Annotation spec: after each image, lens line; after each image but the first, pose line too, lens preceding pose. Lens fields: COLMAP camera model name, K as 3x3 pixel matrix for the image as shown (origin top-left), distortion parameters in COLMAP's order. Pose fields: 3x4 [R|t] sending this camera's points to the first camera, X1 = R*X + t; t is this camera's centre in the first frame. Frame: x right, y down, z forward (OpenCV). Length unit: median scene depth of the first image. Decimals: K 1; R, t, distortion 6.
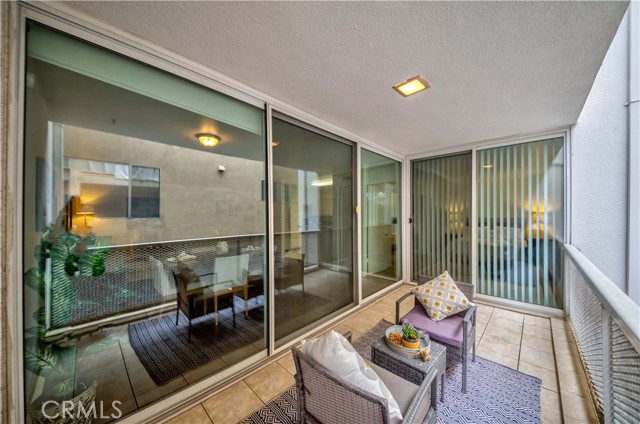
lens RADIAL K [[228.4, 0, 320.7], [0, 228.4, 210.2], [0, 0, 1]] dist [0.000202, 0.000519]
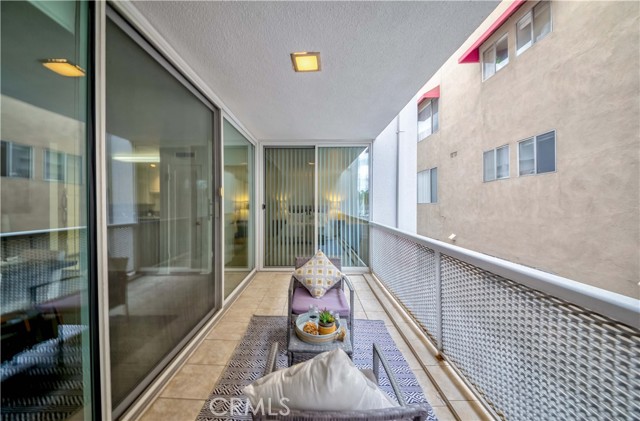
lens RADIAL K [[224.7, 0, 317.9], [0, 224.7, 201.2], [0, 0, 1]] dist [0.028096, -0.000018]
pose [[0.732493, 0.009379, 0.680710, -0.134697], [-0.010111, 0.999945, -0.002897, 0.029605], [-0.680699, -0.004760, 0.732548, 0.165064]]
